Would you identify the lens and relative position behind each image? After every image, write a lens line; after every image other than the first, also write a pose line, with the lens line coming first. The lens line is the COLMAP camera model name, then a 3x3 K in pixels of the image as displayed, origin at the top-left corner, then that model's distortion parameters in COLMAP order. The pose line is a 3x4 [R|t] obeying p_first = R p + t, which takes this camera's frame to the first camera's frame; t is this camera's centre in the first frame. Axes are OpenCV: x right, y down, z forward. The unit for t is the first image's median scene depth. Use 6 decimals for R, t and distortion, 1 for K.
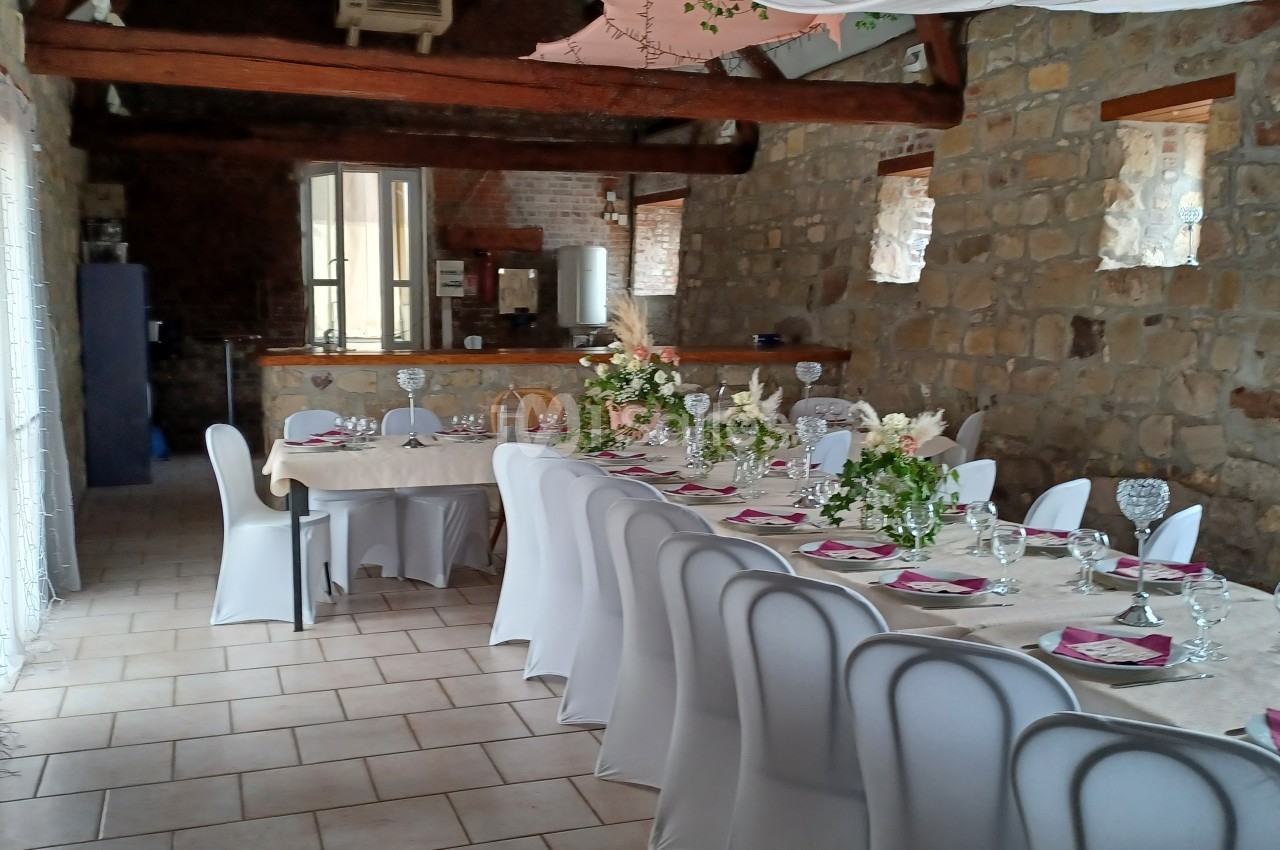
lens RADIAL K [[1222.0, 0, 604.7], [0, 1222.0, 432.1], [0, 0, 1]] dist [0.091657, -0.161412]
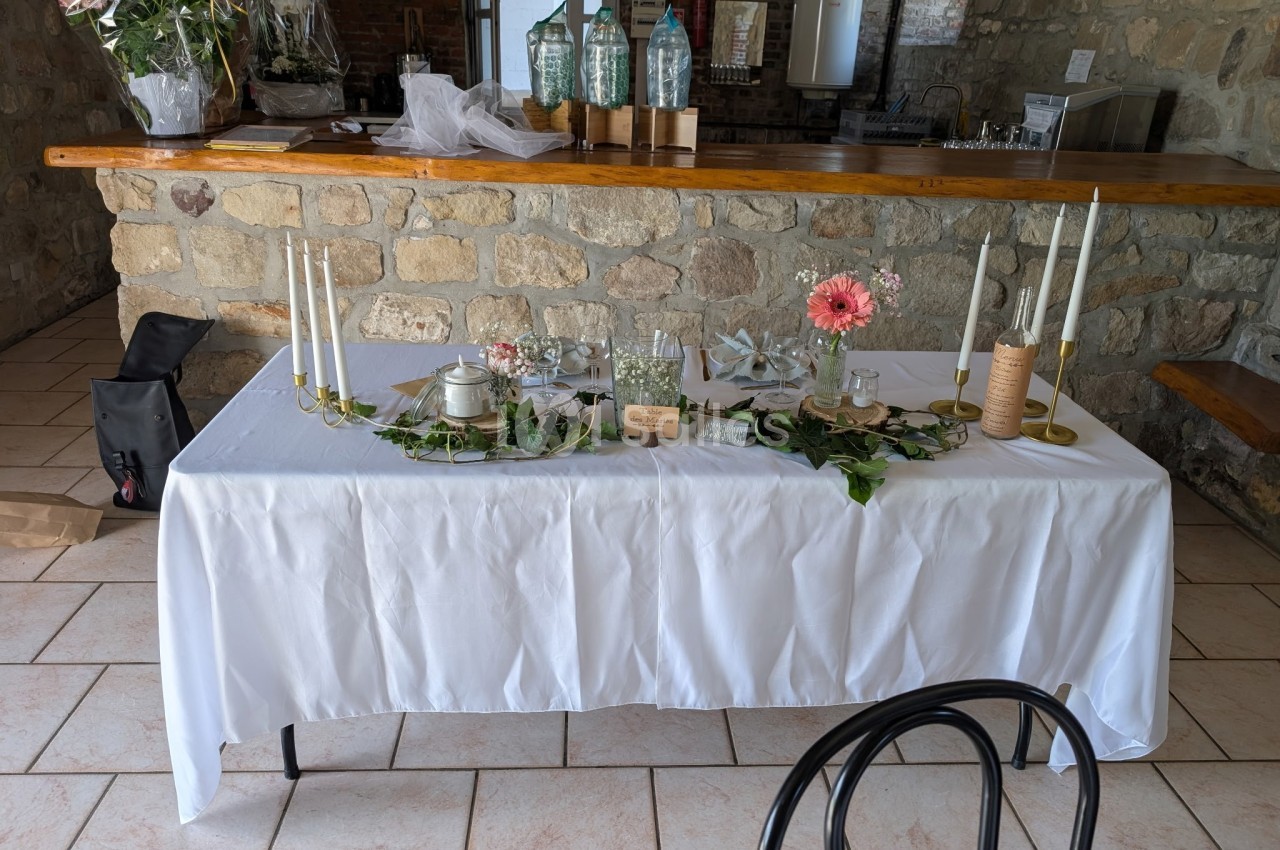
lens RADIAL K [[887.9, 0, 645.4], [0, 887.9, 422.9], [0, 0, 1]] dist [0.008773, 0.001619]
pose [[0.965756, 0.130393, -0.224307, 0.042865], [-0.060399, 0.953773, 0.294395, -0.069575], [0.252325, -0.270765, 0.928988, 0.648719]]
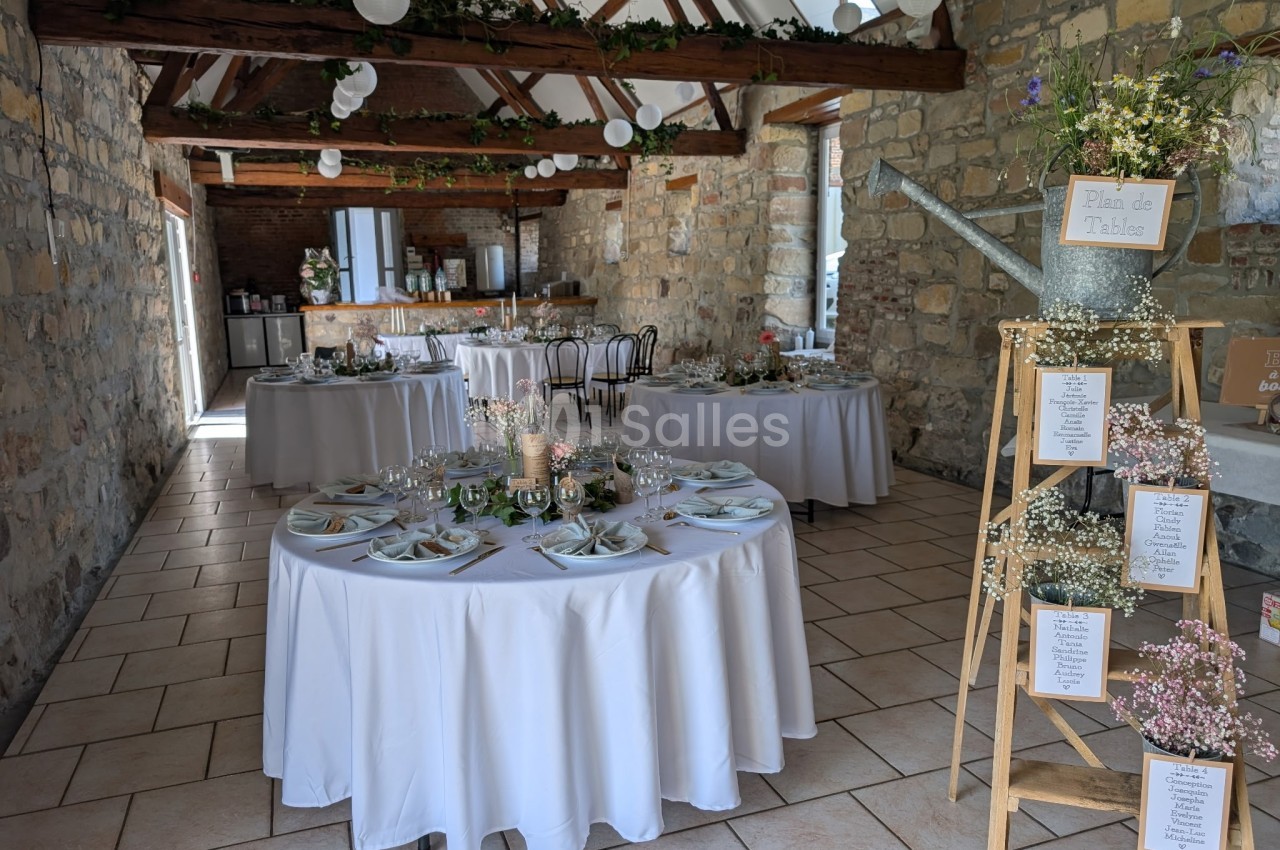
lens RADIAL K [[917.4, 0, 619.5], [0, 917.4, 438.1], [0, 0, 1]] dist [0.006820, 0.003963]
pose [[0.999534, -0.026042, 0.015930, 0.222586], [0.024902, 0.997374, 0.068010, 0.065880], [-0.017659, -0.067581, 0.997557, -0.560784]]
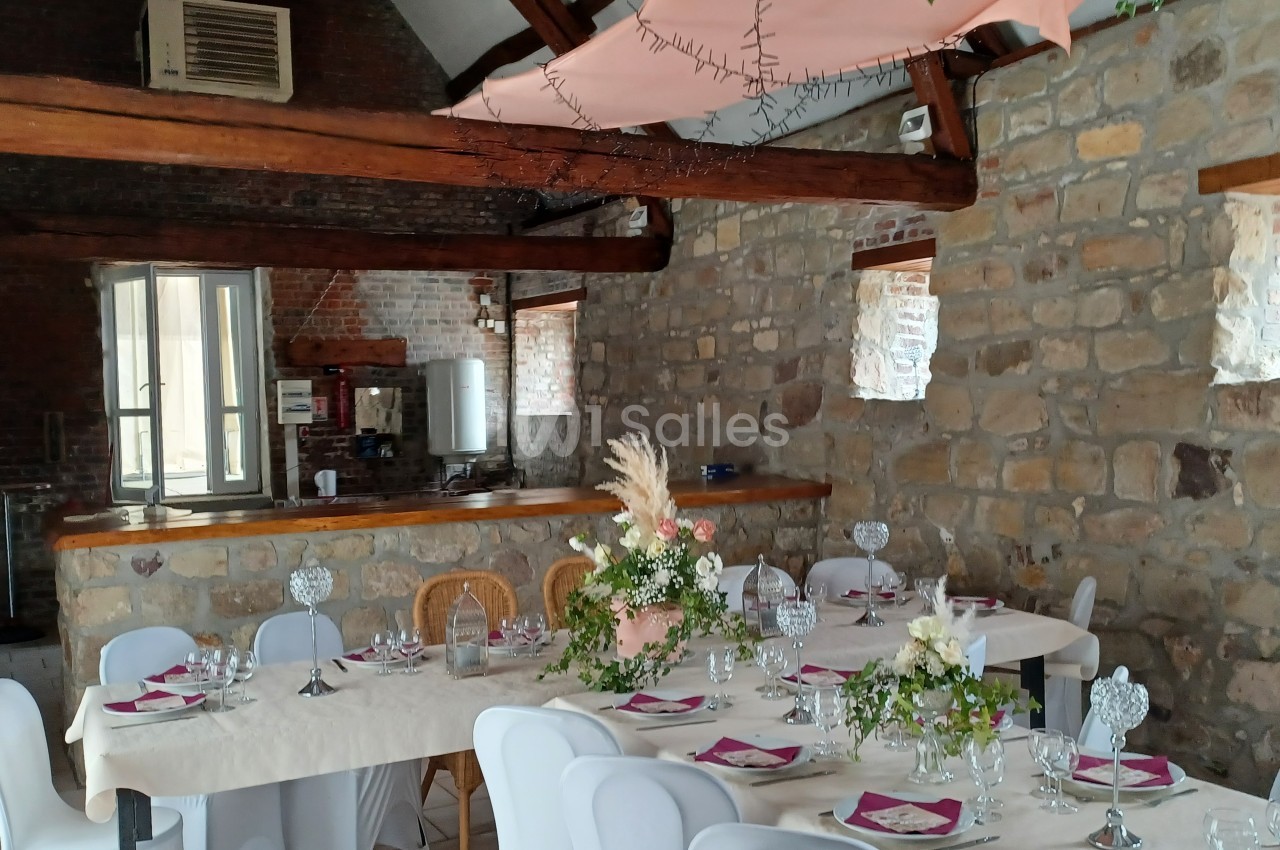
lens RADIAL K [[1222.0, 0, 604.7], [0, 1222.0, 432.1], [0, 0, 1]] dist [0.091657, -0.161412]
pose [[0.987527, -0.033581, 0.153825, -0.073597], [0.046110, 0.995838, -0.078615, -0.047047], [-0.150544, 0.084728, 0.984966, 0.243931]]
